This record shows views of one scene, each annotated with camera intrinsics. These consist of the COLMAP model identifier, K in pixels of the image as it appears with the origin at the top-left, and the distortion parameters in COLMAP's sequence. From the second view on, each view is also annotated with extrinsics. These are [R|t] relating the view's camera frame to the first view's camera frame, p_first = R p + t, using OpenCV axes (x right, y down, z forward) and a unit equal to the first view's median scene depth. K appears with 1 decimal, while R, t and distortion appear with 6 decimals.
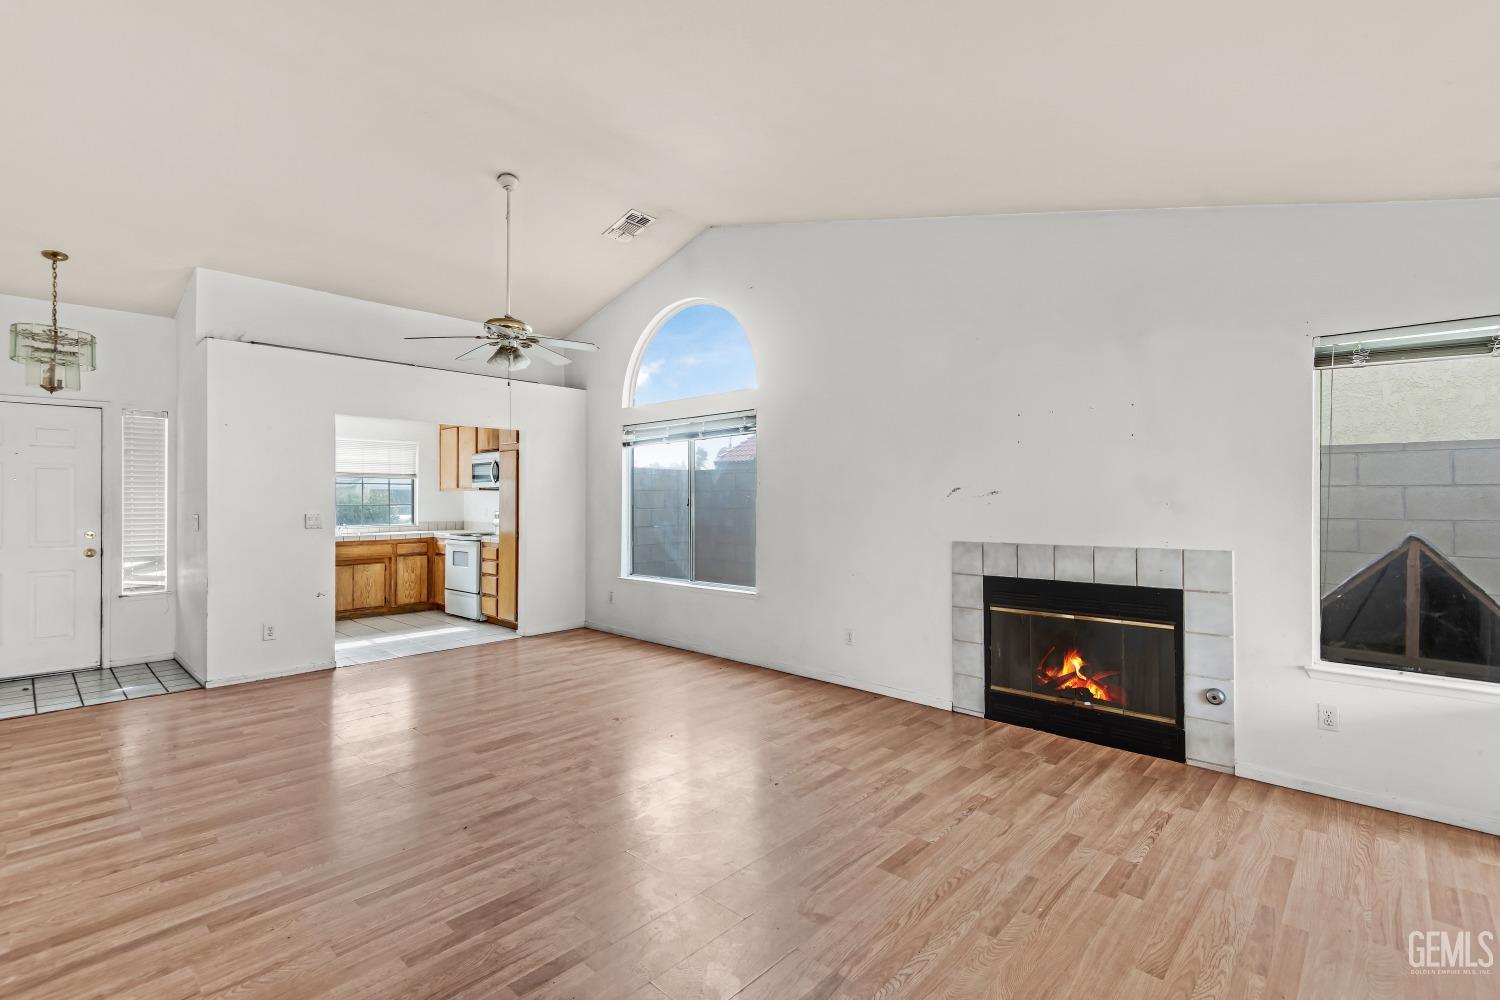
lens RADIAL K [[677.4, 0, 754.8], [0, 677.4, 498.5], [0, 0, 1]] dist [0.032577, -0.012911]
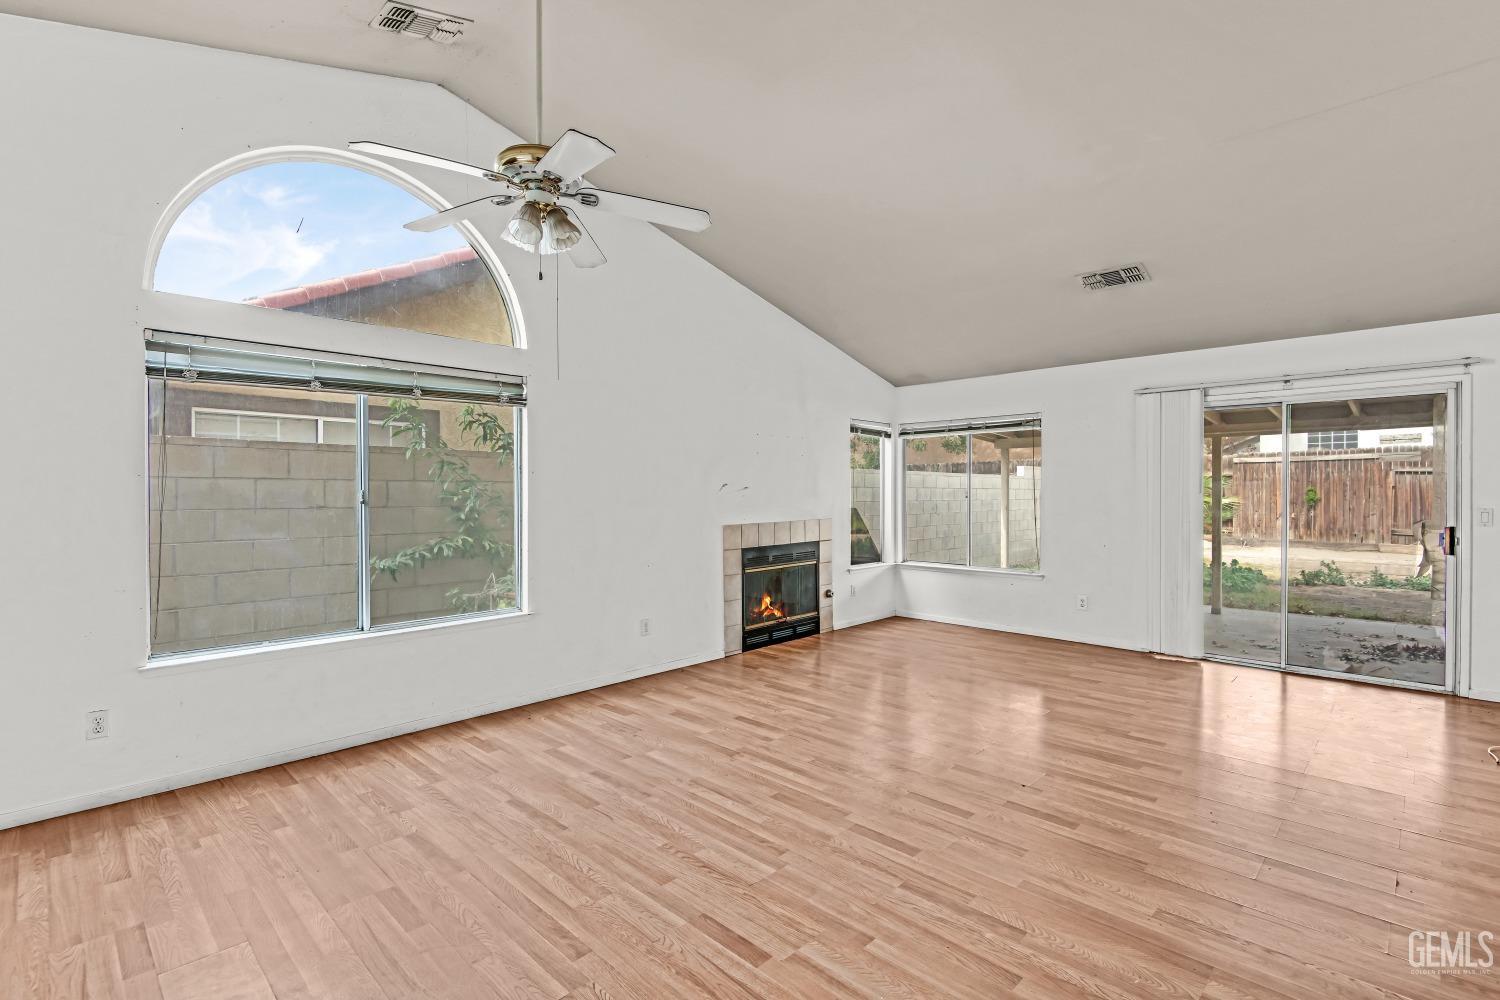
lens RADIAL K [[677.4, 0, 755.4], [0, 677.4, 522.0], [0, 0, 1]] dist [0.032577, -0.012911]
pose [[0.022868, -0.041328, 0.998884, -1.024579], [0.000987, 0.999146, 0.041316, 0.002590], [-0.999738, 0.000041, 0.022890, 0.945574]]
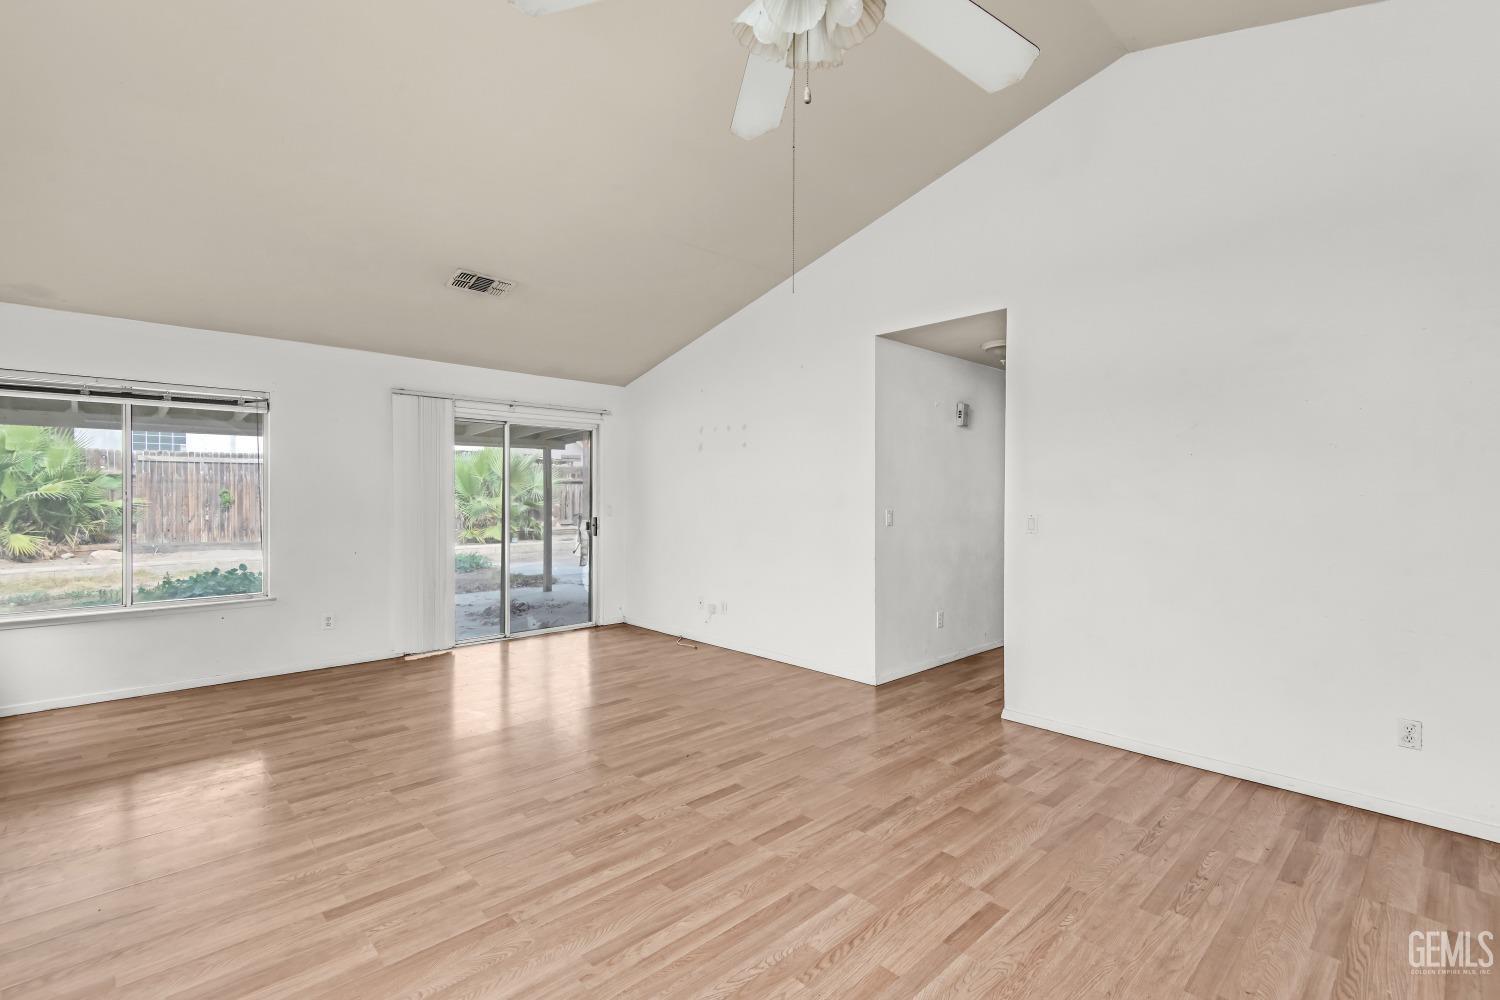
lens RADIAL K [[677.4, 0, 750.4], [0, 677.4, 505.3], [0, 0, 1]] dist [0.032577, -0.012911]
pose [[-0.997709, -0.003667, 0.067553, -0.413812], [-0.002848, 0.999921, 0.012213, 0.005354], [-0.067592, 0.011992, -0.997641, 1.488619]]
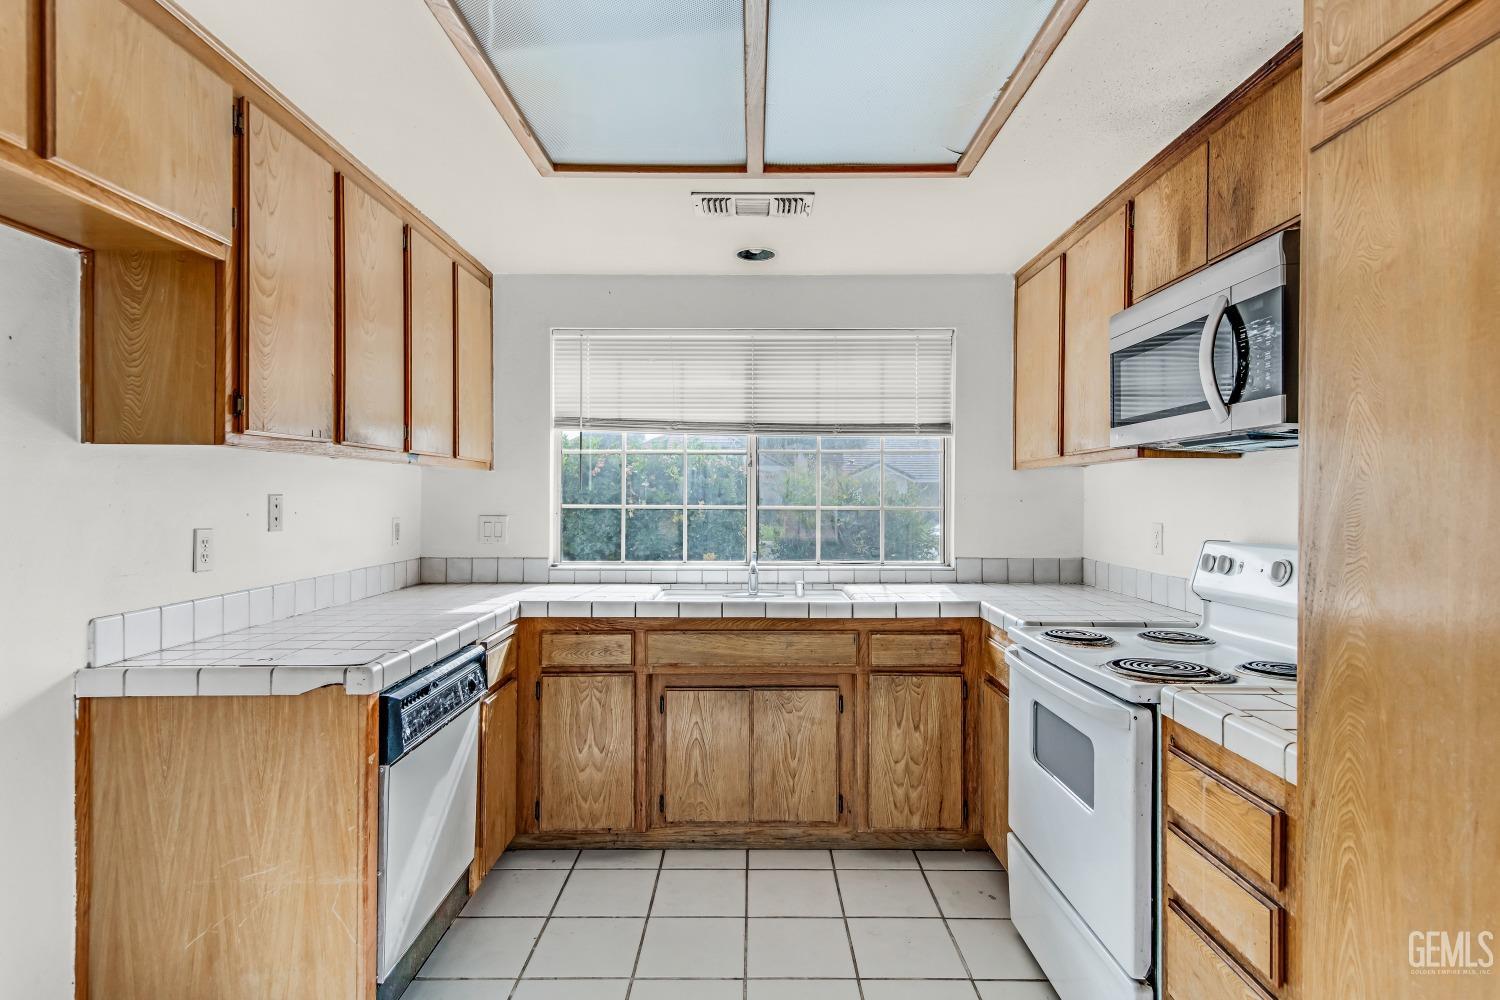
lens RADIAL K [[786.4, 0, 755.1], [0, 786.4, 501.6], [0, 0, 1]] dist [0.040601, -0.010974]
pose [[0.683014, 0.004766, -0.730389, -0.554496], [-0.002617, 0.999988, 0.004078, 0.007276], [0.730400, -0.000874, 0.683019, 1.342364]]
